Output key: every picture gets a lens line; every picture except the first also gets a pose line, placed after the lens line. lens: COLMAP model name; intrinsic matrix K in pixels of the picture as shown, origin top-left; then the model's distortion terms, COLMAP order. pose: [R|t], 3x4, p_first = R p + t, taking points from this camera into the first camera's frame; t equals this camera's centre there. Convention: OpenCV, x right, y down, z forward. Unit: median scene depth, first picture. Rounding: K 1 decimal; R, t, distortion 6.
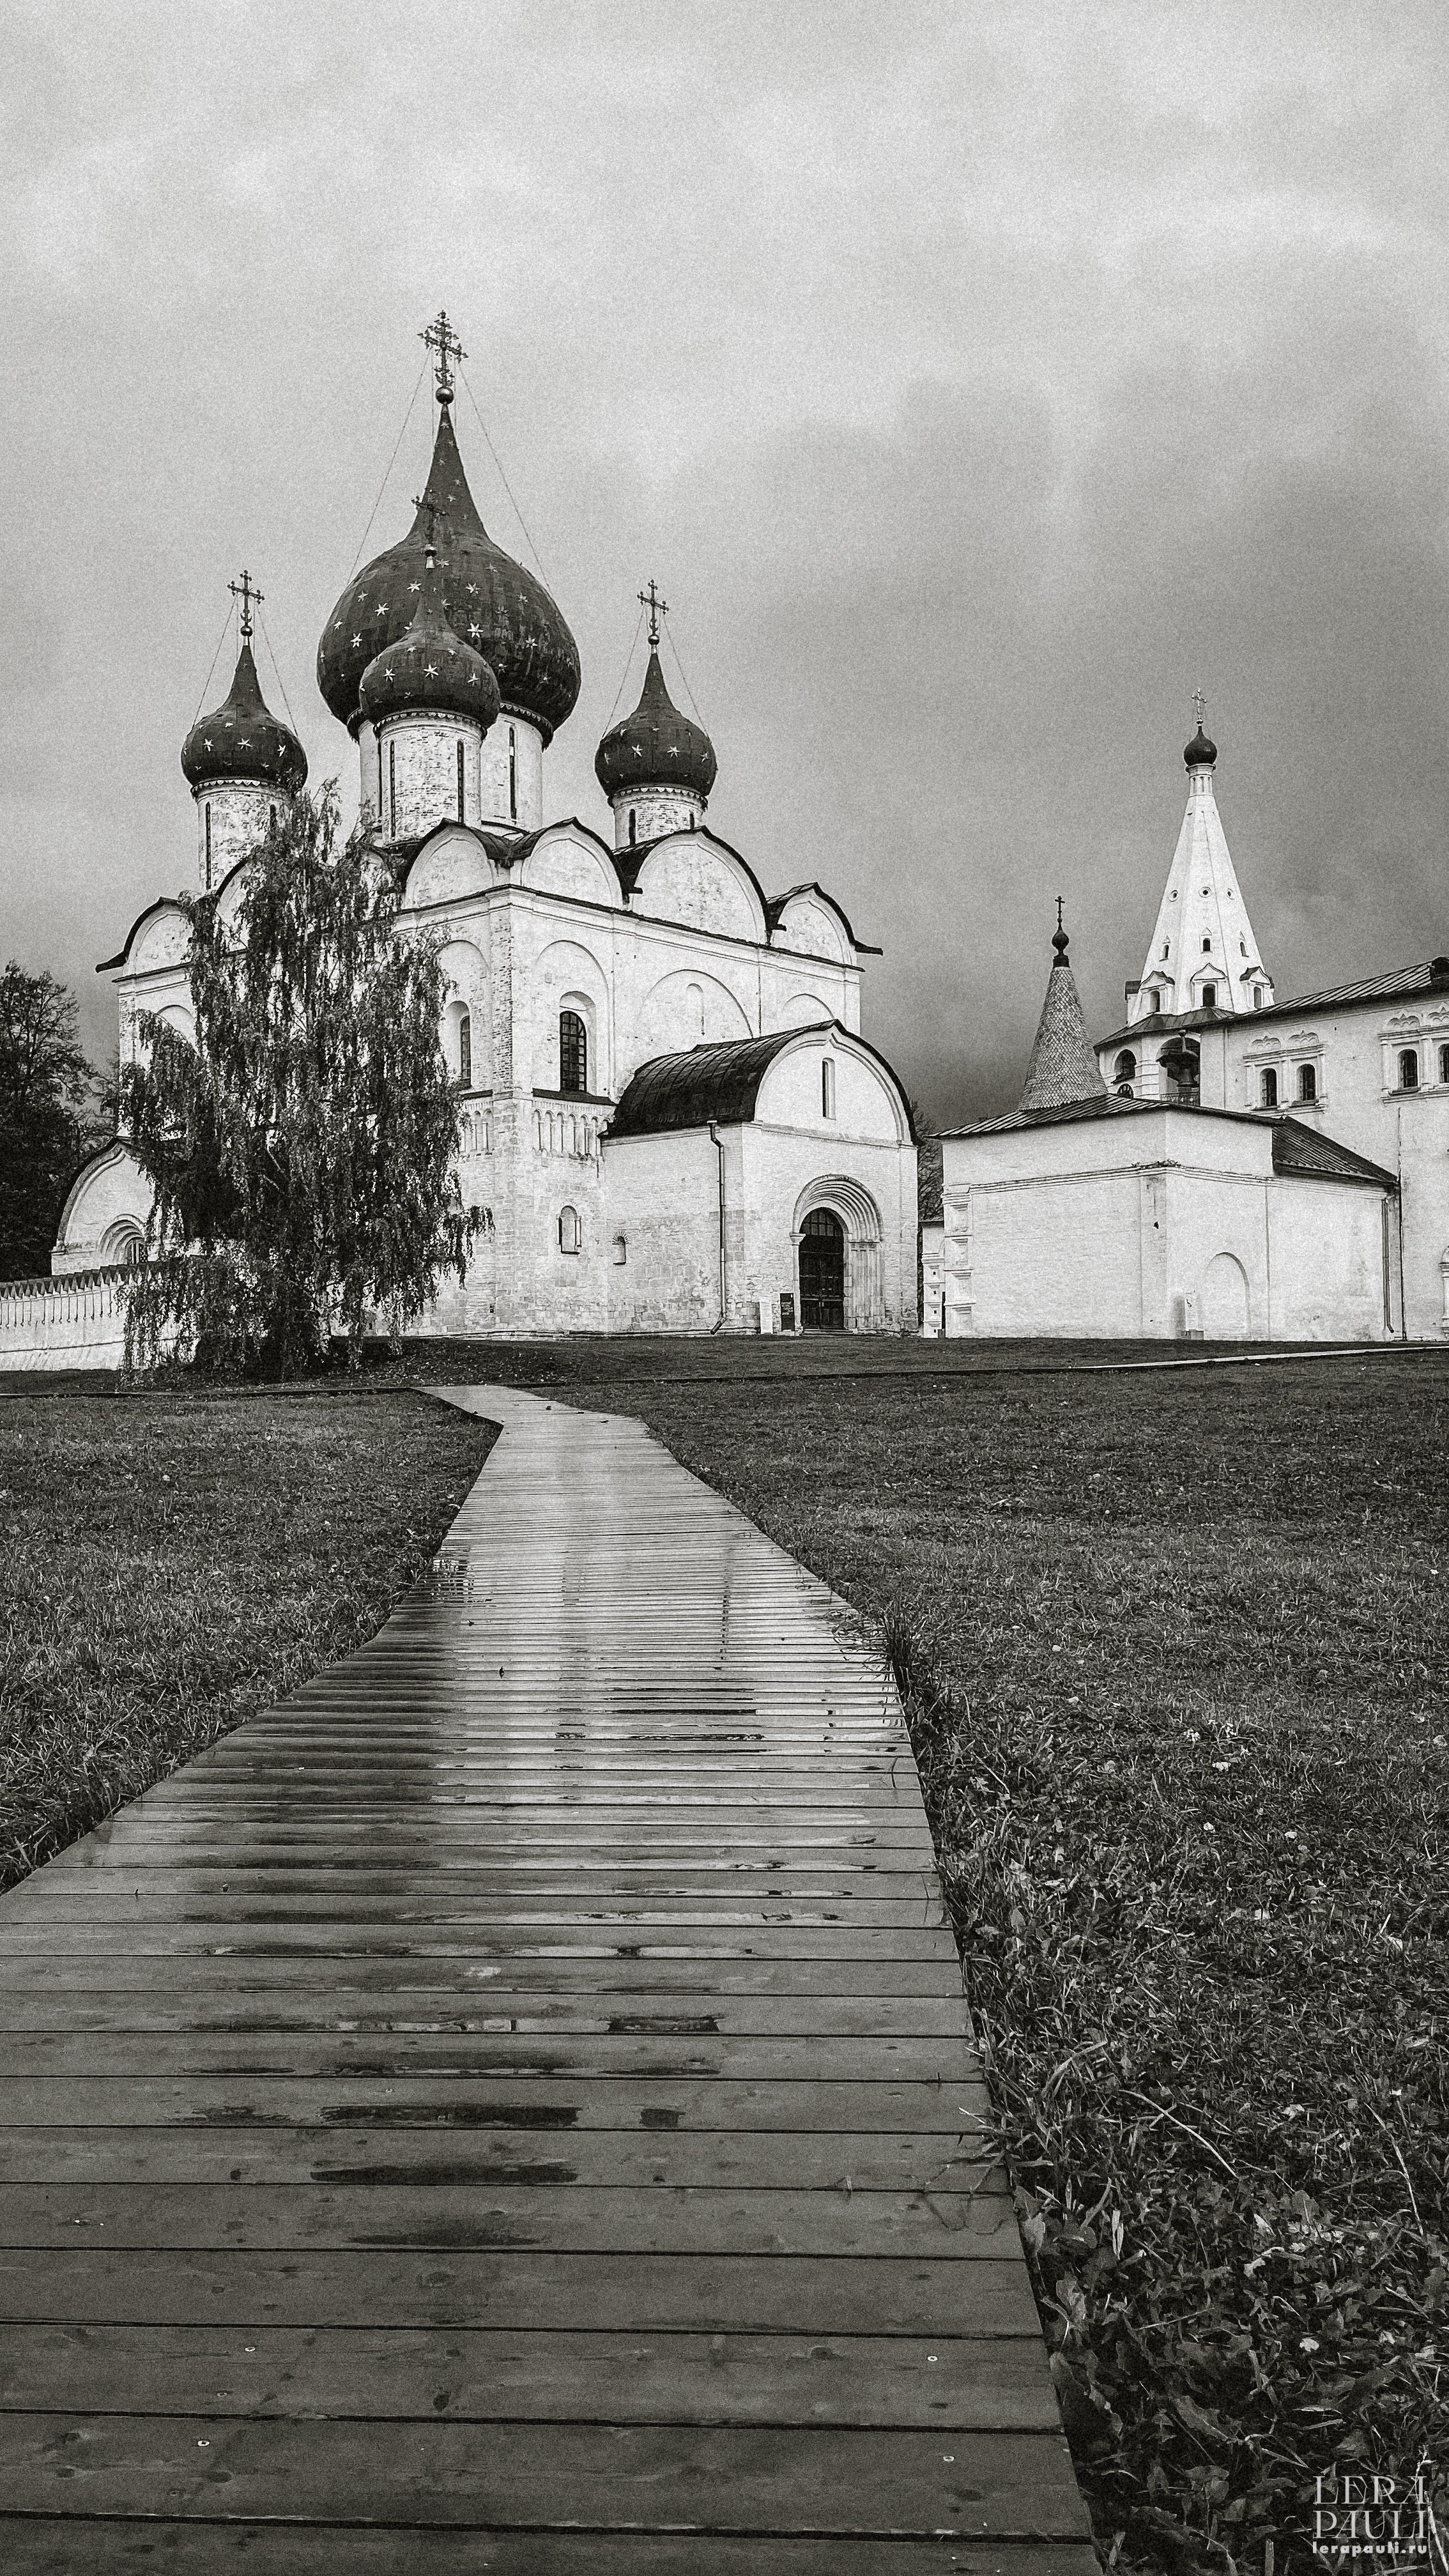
lens RADIAL K [[1972.8, 0, 729.8], [0, 1972.8, 1290.7], [0, 0, 1]] dist [0.051510, -0.000493]
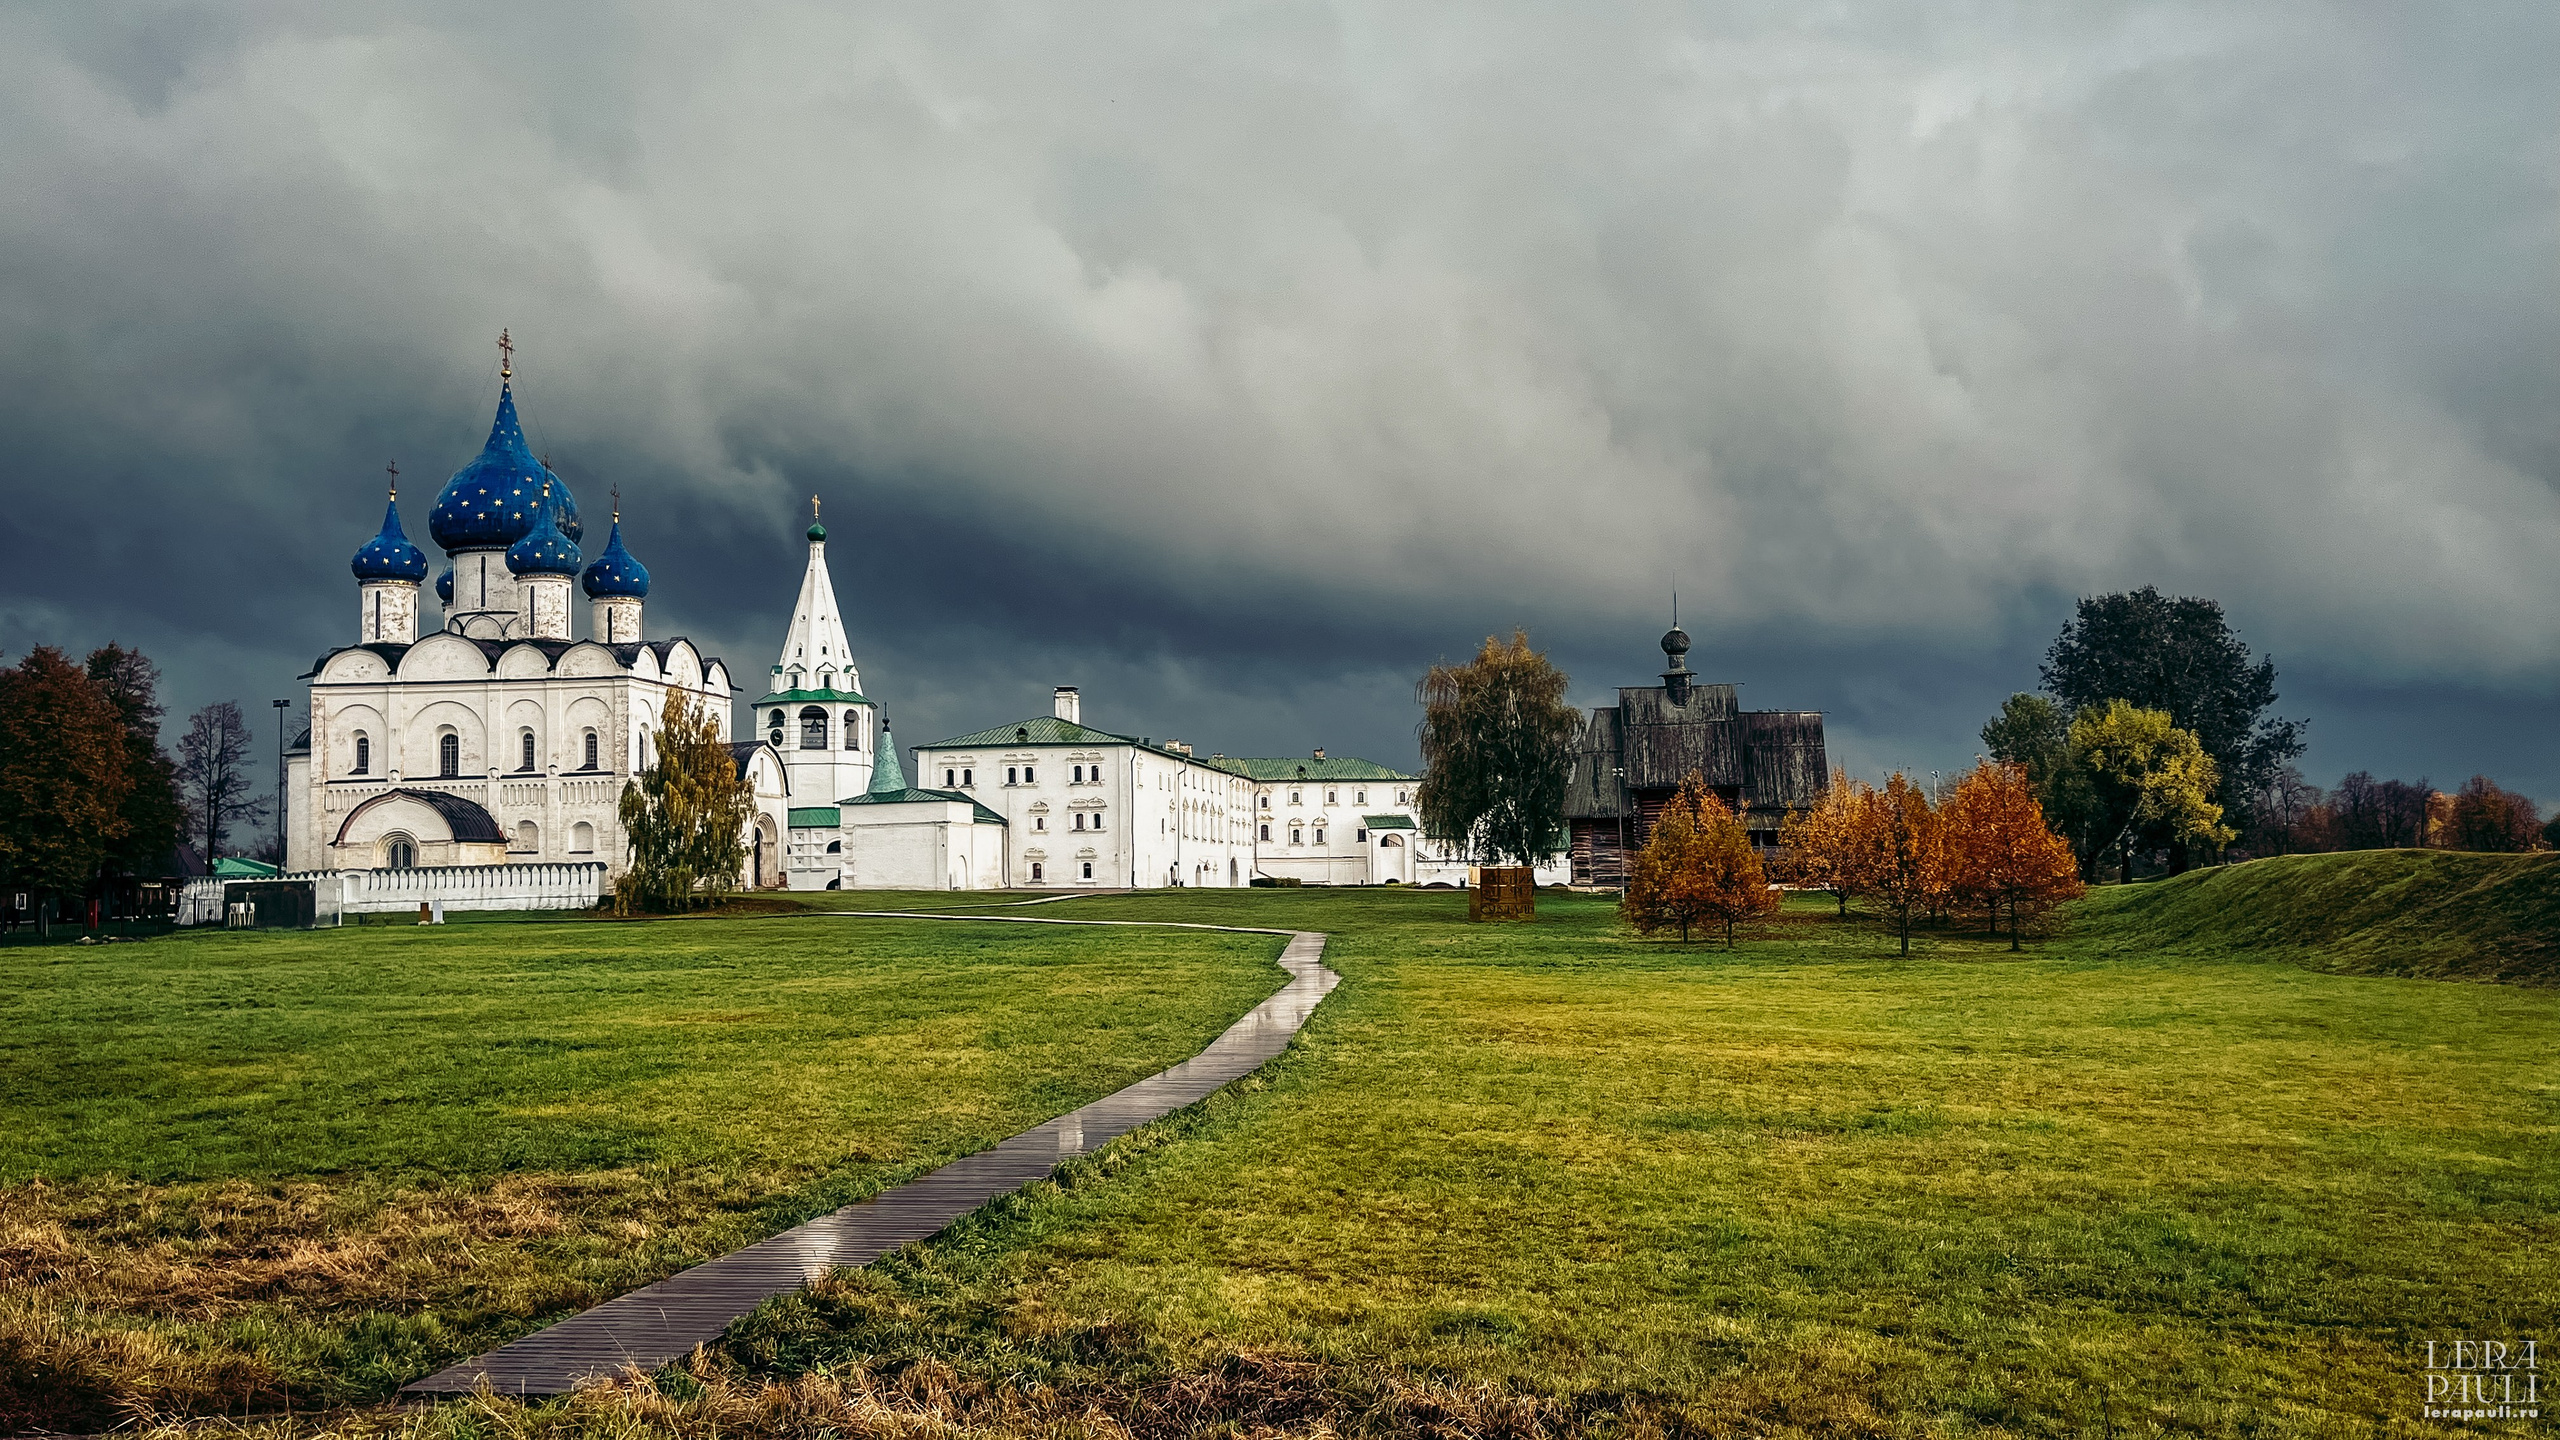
lens RADIAL K [[2124.0, 0, 1283.5], [0, 2124.0, 730.3], [0, 0, 1]] dist [0.063299, 0.001804]
pose [[0.816398, 0.033136, 0.576538, -0.832978], [-0.014064, 0.999197, -0.037513, -0.069874], [-0.577318, 0.022517, 0.816209, -1.231928]]
